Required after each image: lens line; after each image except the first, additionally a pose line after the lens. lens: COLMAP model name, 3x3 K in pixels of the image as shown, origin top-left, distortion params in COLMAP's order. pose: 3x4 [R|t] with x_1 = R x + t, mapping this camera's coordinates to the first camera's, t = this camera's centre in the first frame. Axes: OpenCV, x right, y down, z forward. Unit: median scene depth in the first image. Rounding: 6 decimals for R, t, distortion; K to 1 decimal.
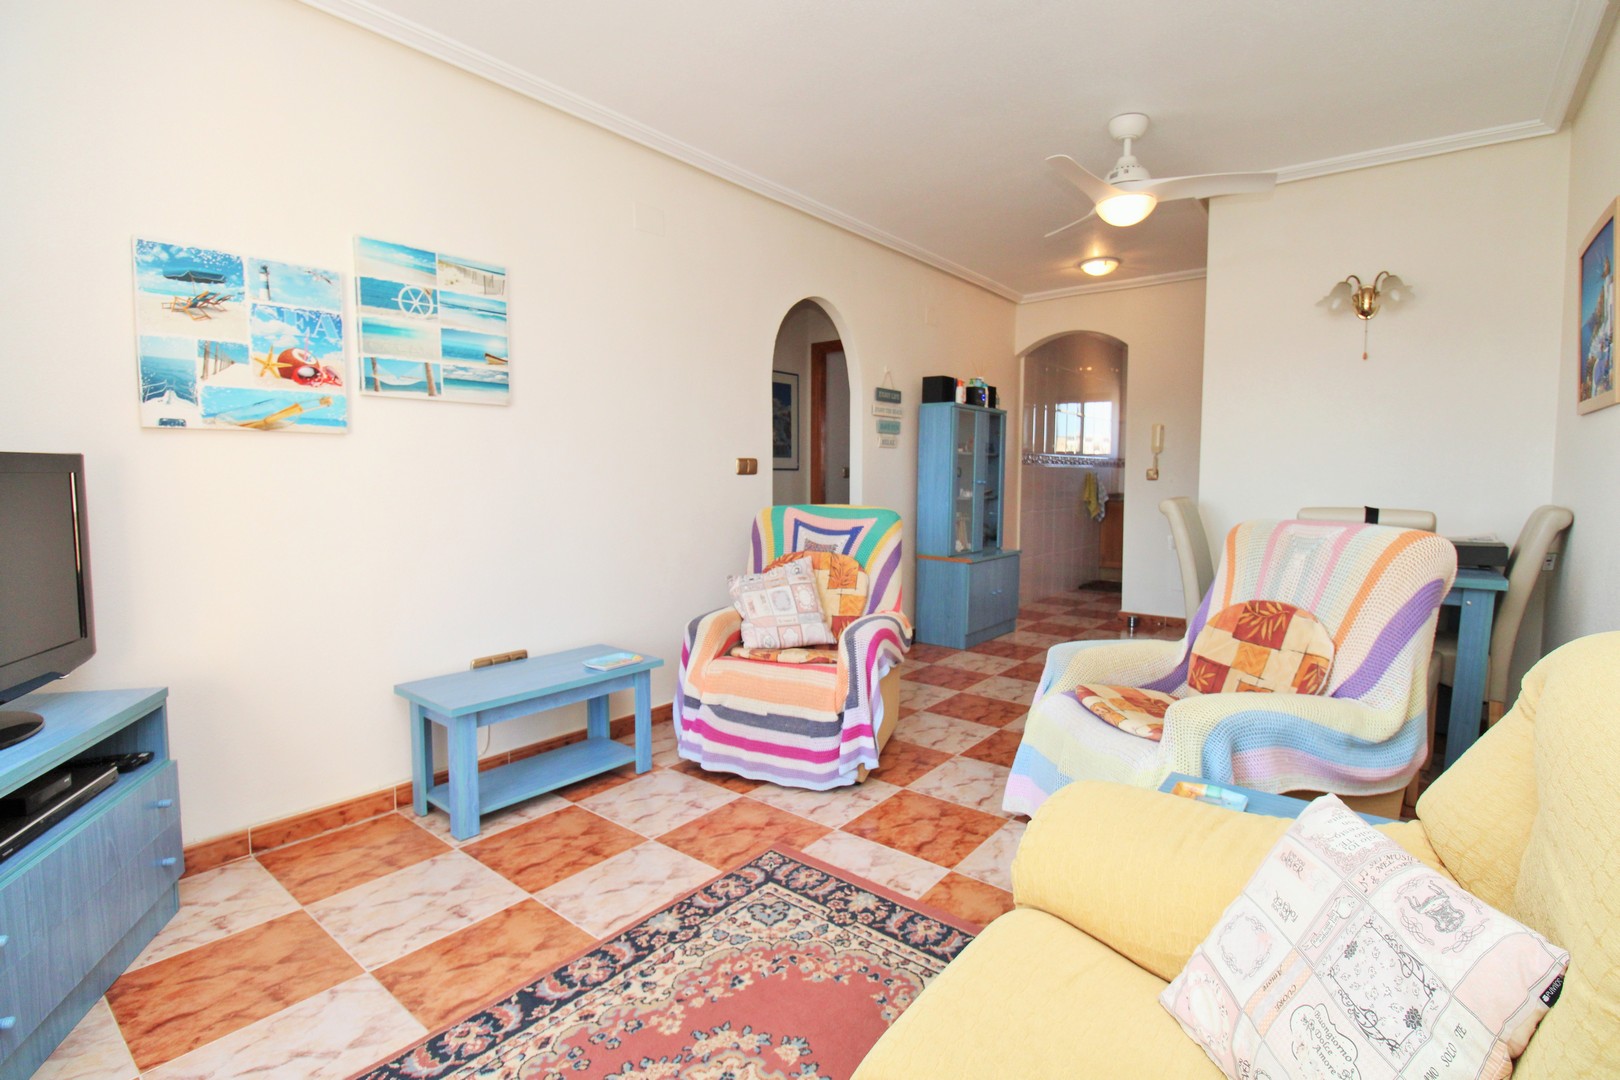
lens RADIAL K [[748.3, 0, 821.6], [0, 748.3, 522.7], [0, 0, 1]] dist [-0.000039, -0.013930]
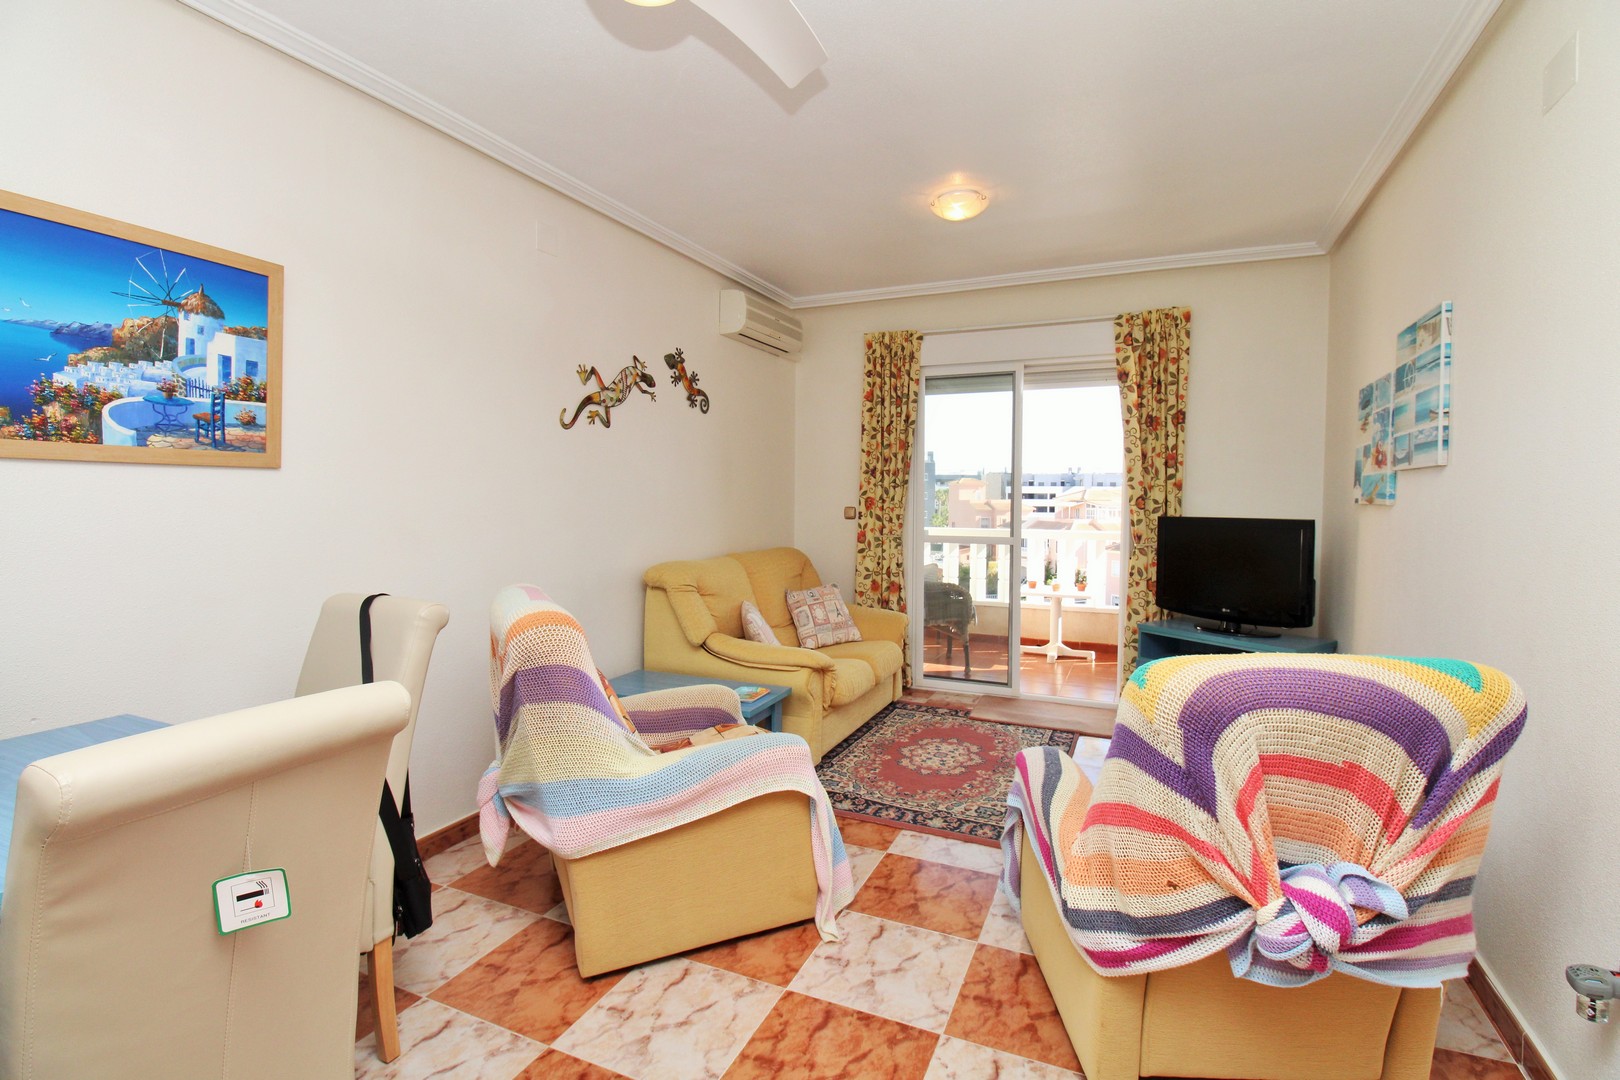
lens RADIAL K [[759.6, 0, 818.1], [0, 759.6, 527.7], [0, 0, 1]] dist [-0.012821, -0.001122]
pose [[-0.968422, -0.000328, -0.249315, 0.636555], [-0.027547, 0.994017, 0.105694, -0.215691], [0.247788, 0.109224, -0.962638, 2.261060]]
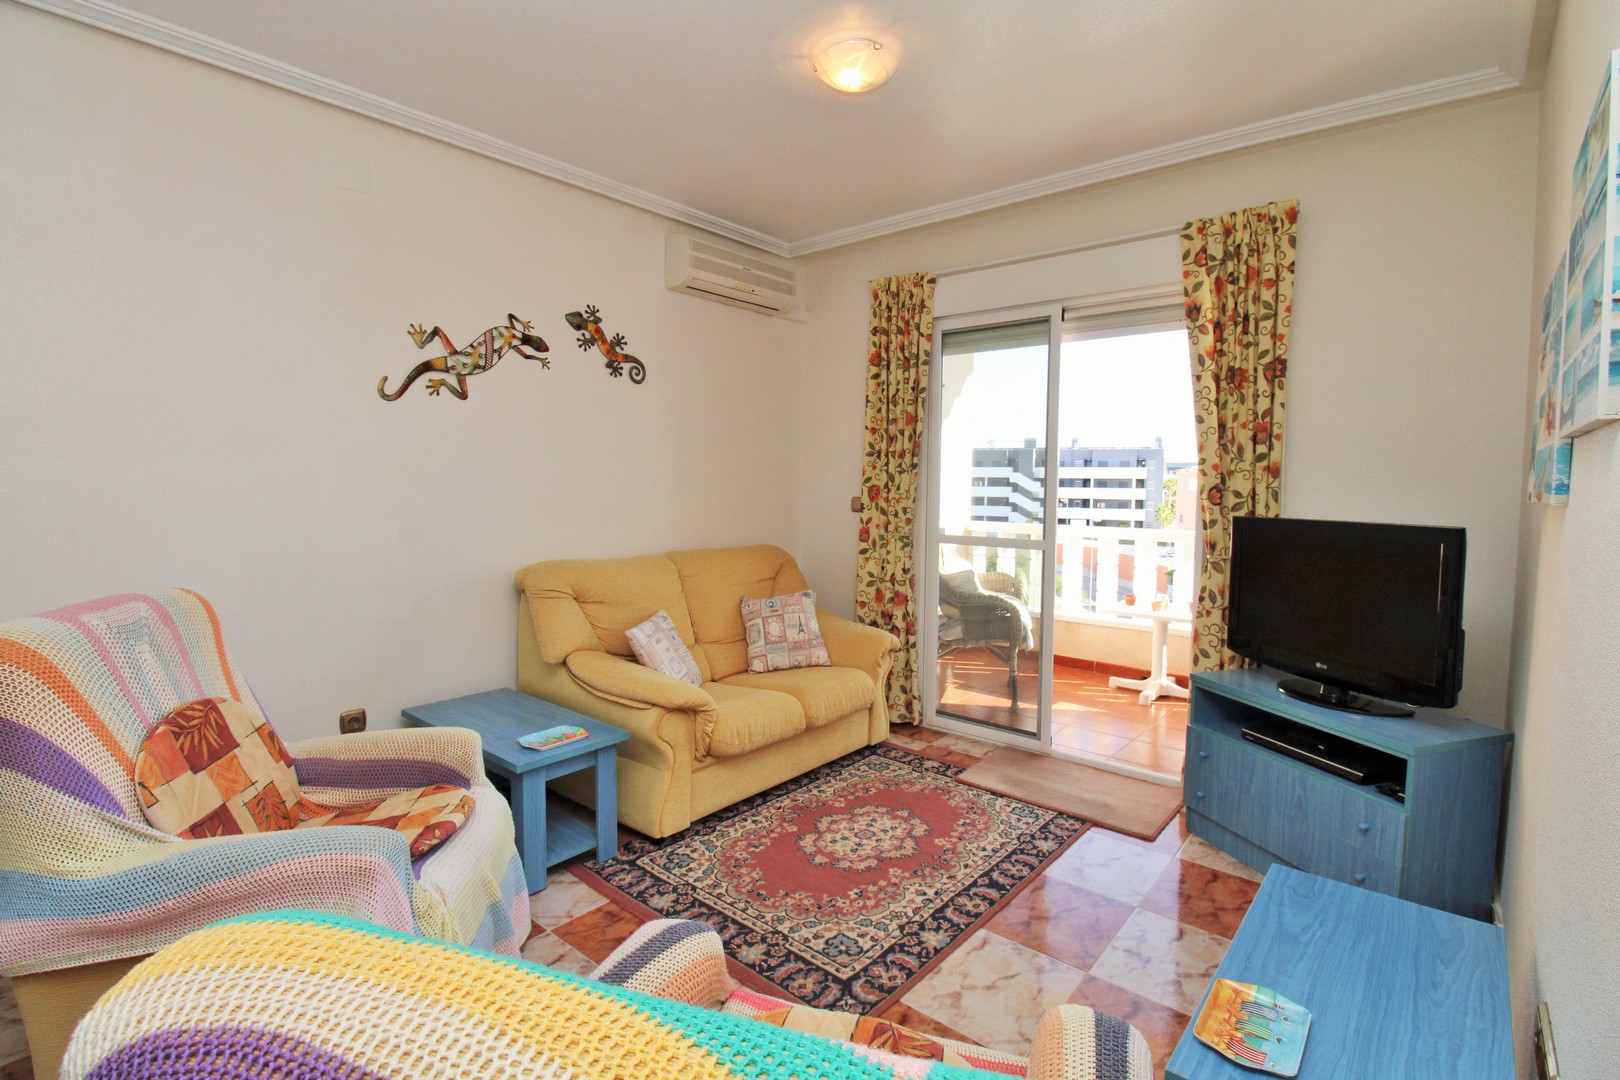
lens RADIAL K [[759.6, 0, 818.1], [0, 759.6, 527.7], [0, 0, 1]] dist [-0.012821, -0.001122]
pose [[-0.999371, -0.019183, 0.029823, -0.054095], [-0.015260, 0.991832, 0.126636, -0.197239], [-0.032009, 0.126102, -0.991501, 1.904553]]
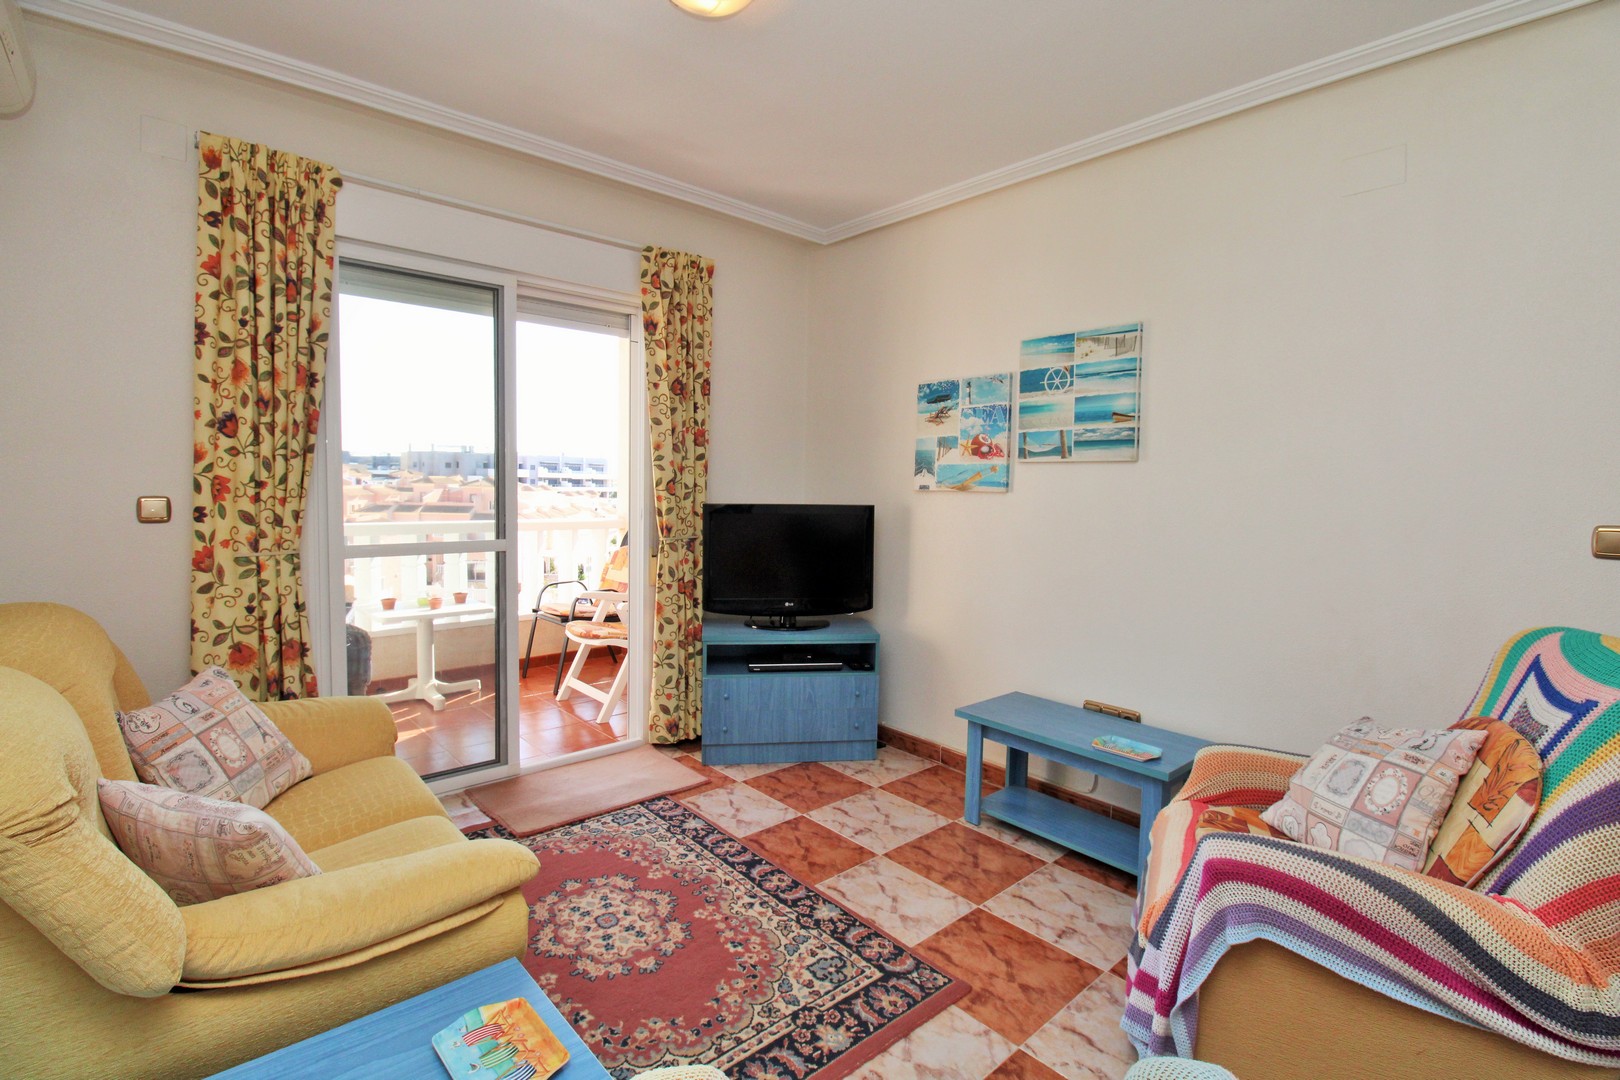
lens RADIAL K [[748.3, 0, 821.6], [0, 748.3, 522.7], [0, 0, 1]] dist [-0.000039, -0.013930]
pose [[-0.163557, 0.044803, -0.985516, 0.864290], [-0.085396, 0.994576, 0.059387, -0.135831], [0.982831, 0.093872, -0.158844, 1.044569]]
